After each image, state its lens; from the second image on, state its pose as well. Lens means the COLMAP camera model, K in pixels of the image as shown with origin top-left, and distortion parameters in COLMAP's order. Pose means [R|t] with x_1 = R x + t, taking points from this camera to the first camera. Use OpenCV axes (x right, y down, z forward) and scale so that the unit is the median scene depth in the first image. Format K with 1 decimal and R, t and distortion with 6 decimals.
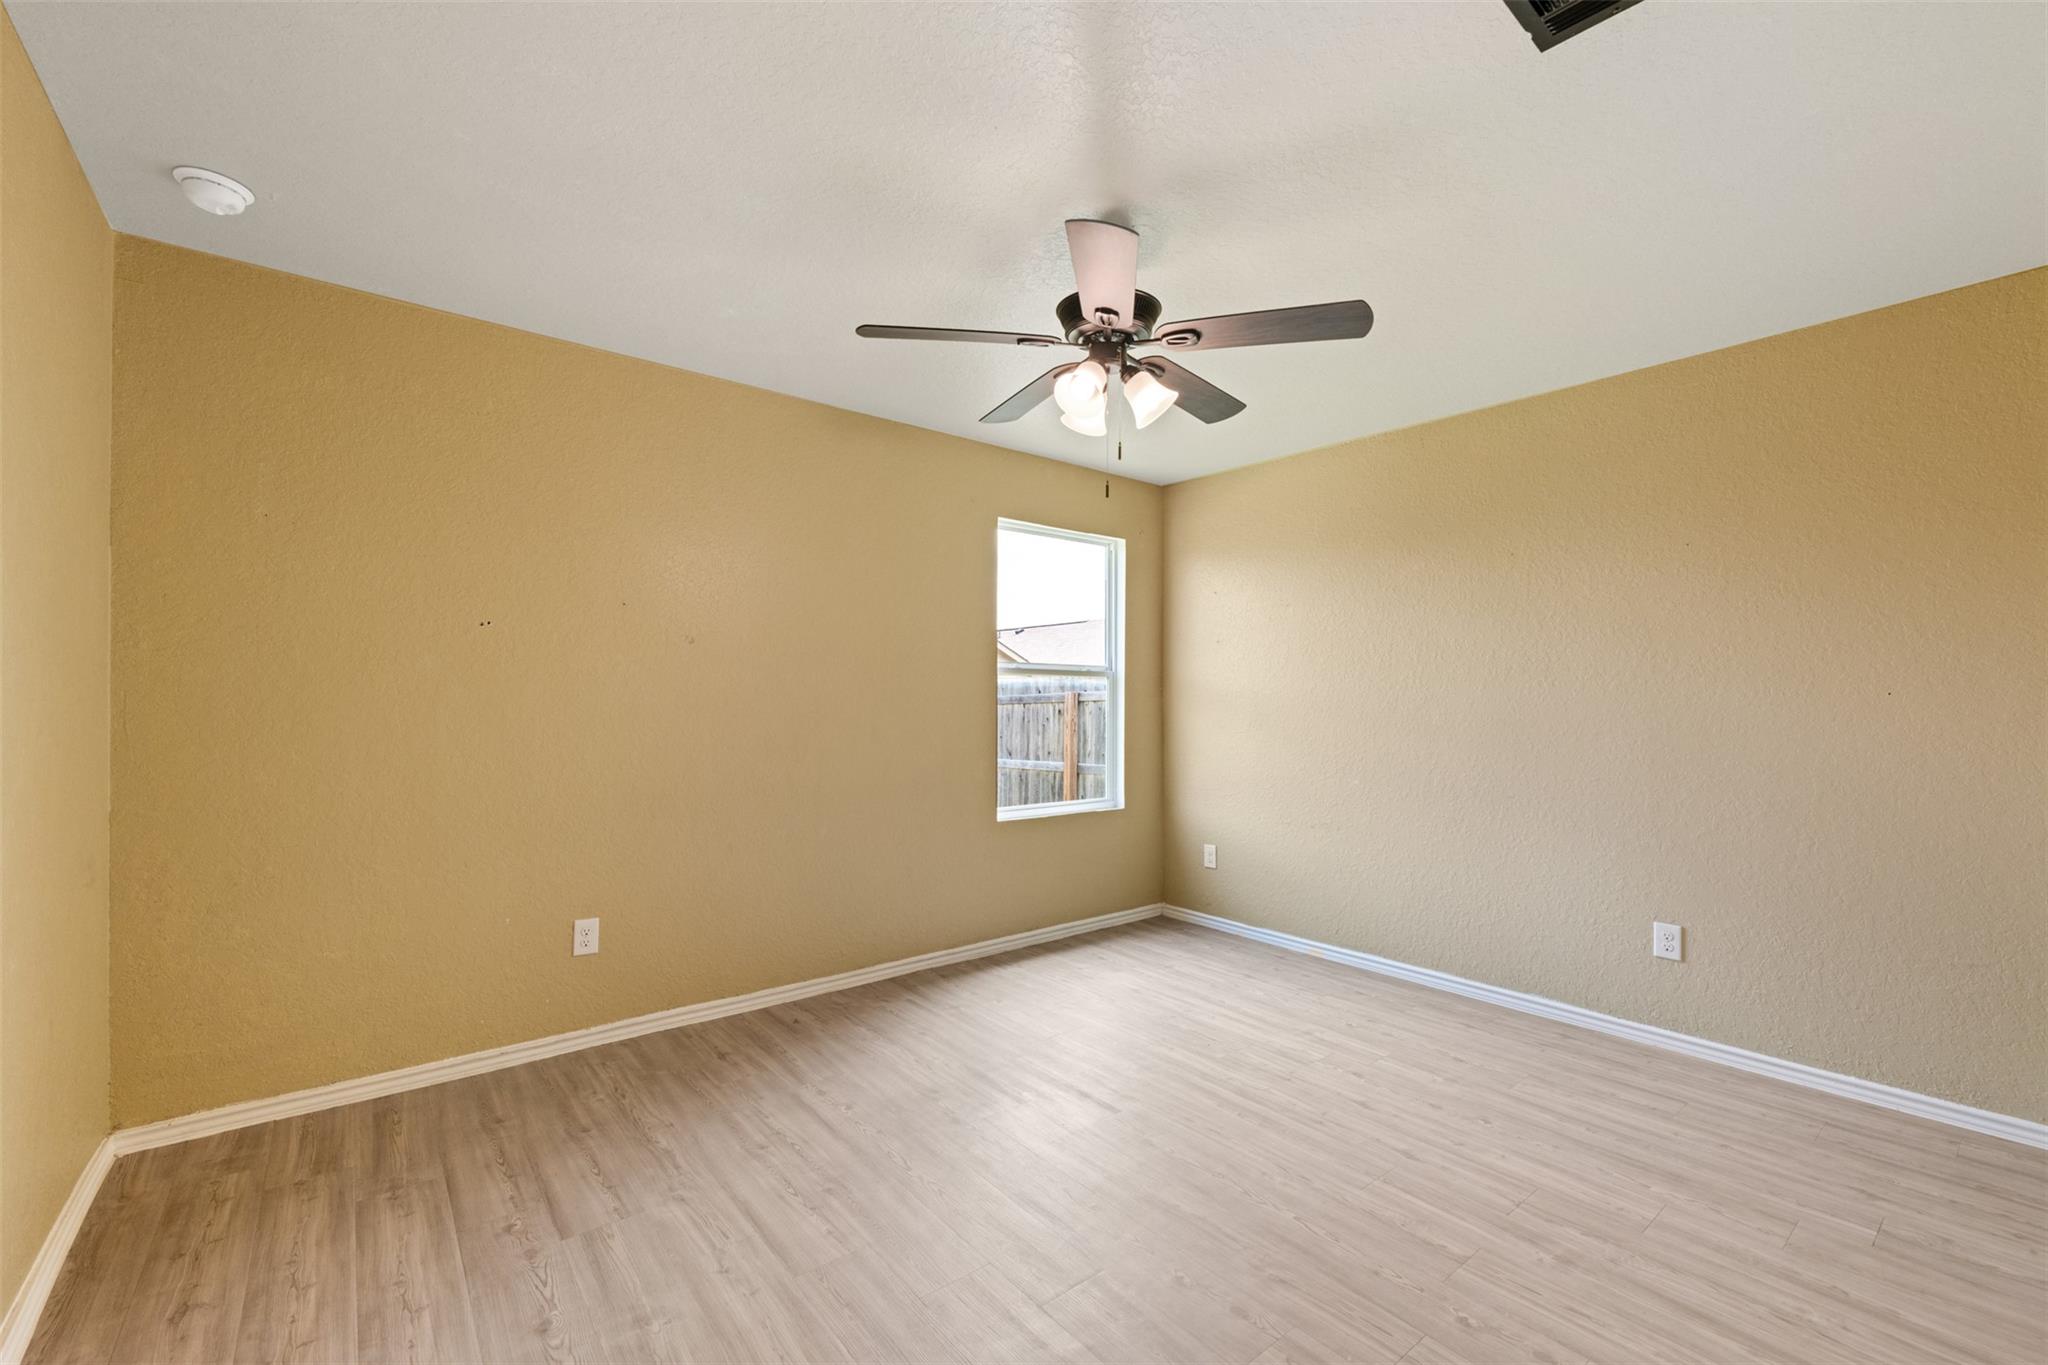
lens RADIAL K [[832.1, 0, 1019.1], [0, 832.1, 700.4], [0, 0, 1]] dist [-0.002539, 0.000332]
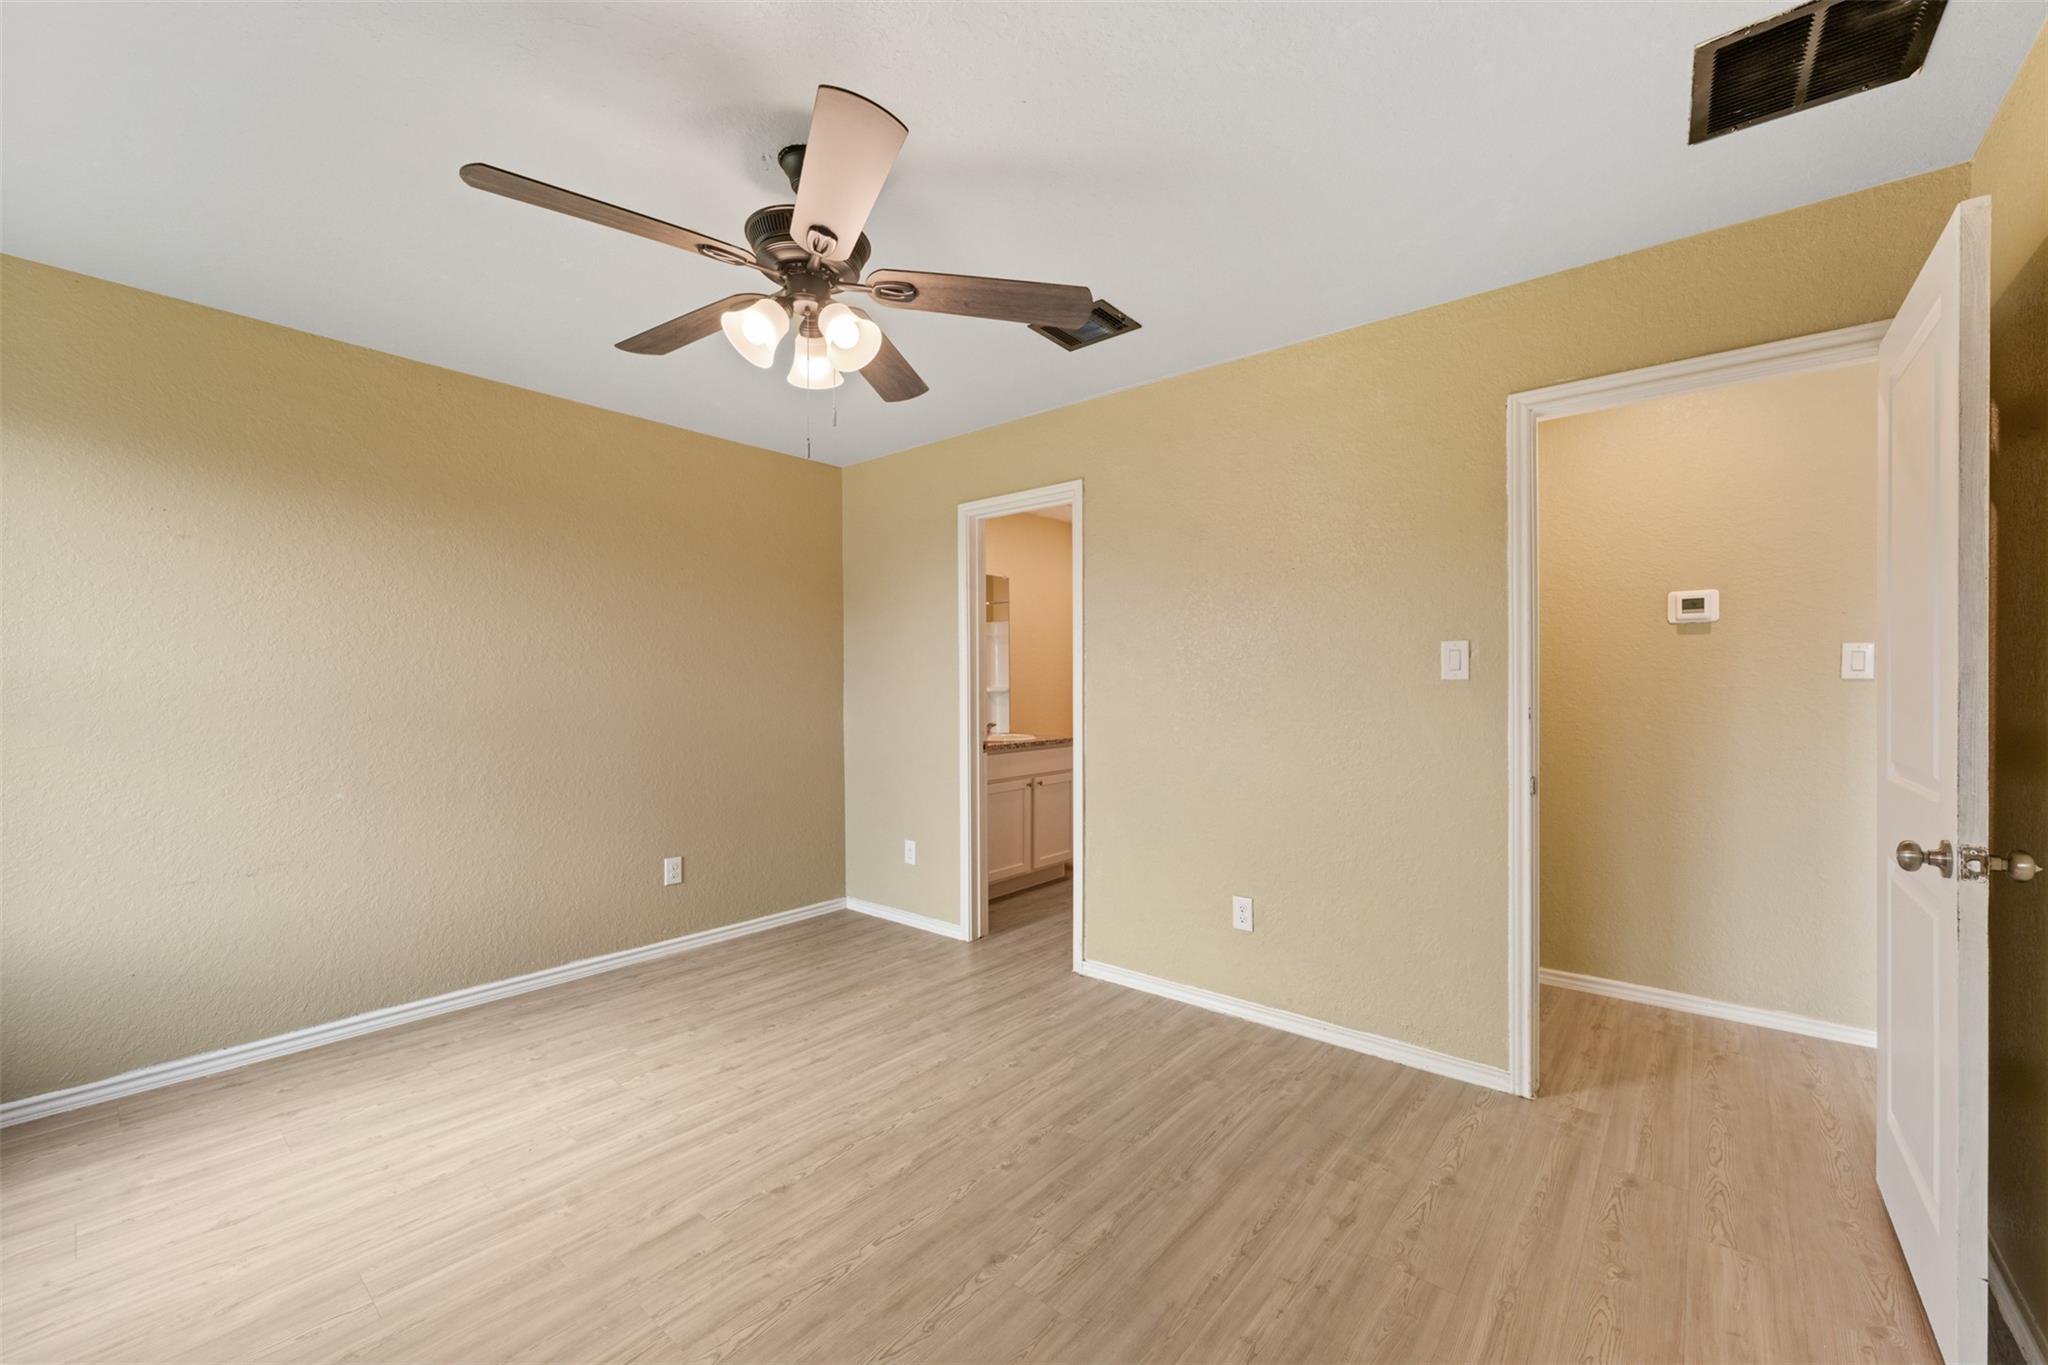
lens RADIAL K [[808.5, 0, 1025.4], [0, 808.5, 697.7], [0, 0, 1]] dist [-0.001785, -0.000212]
pose [[-0.194338, -0.021023, 0.980709, -0.570430], [-0.003198, 0.999779, 0.020798, -0.010629], [-0.980930, 0.000906, -0.194362, 0.709401]]
